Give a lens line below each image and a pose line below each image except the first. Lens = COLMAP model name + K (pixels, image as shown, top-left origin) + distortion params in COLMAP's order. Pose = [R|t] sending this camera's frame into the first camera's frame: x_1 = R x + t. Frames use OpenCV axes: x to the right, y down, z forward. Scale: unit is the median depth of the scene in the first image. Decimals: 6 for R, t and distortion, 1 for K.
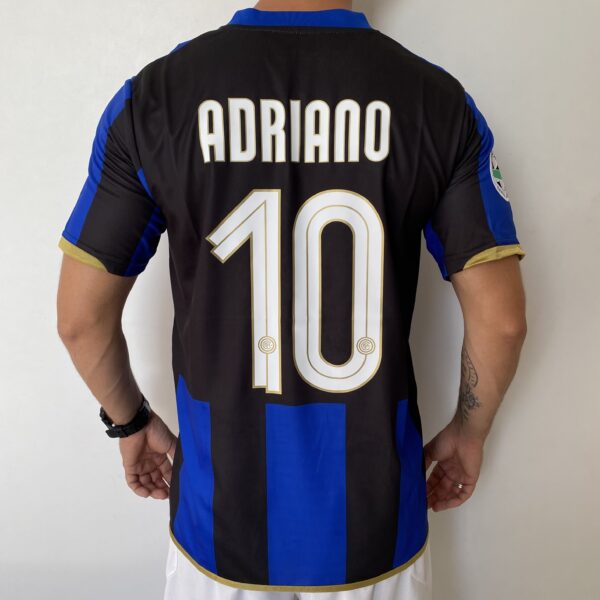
lens RADIAL K [[503.5, 0, 294.2], [0, 503.5, 320.7], [0, 0, 1]] dist [0.060702, -0.004019]
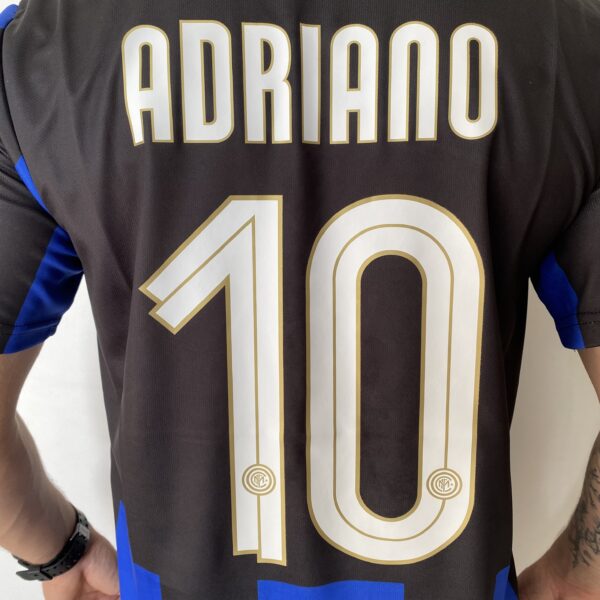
lens RADIAL K [[492.4, 0, 300.0], [0, 492.4, 300.0], [0, 0, 1]] dist [0.042524, -0.002484]
pose [[0.999846, -0.001958, -0.017426, -0.000527], [0.000740, 0.997573, -0.069631, -0.117426], [0.017520, 0.069608, 0.997421, 0.502243]]
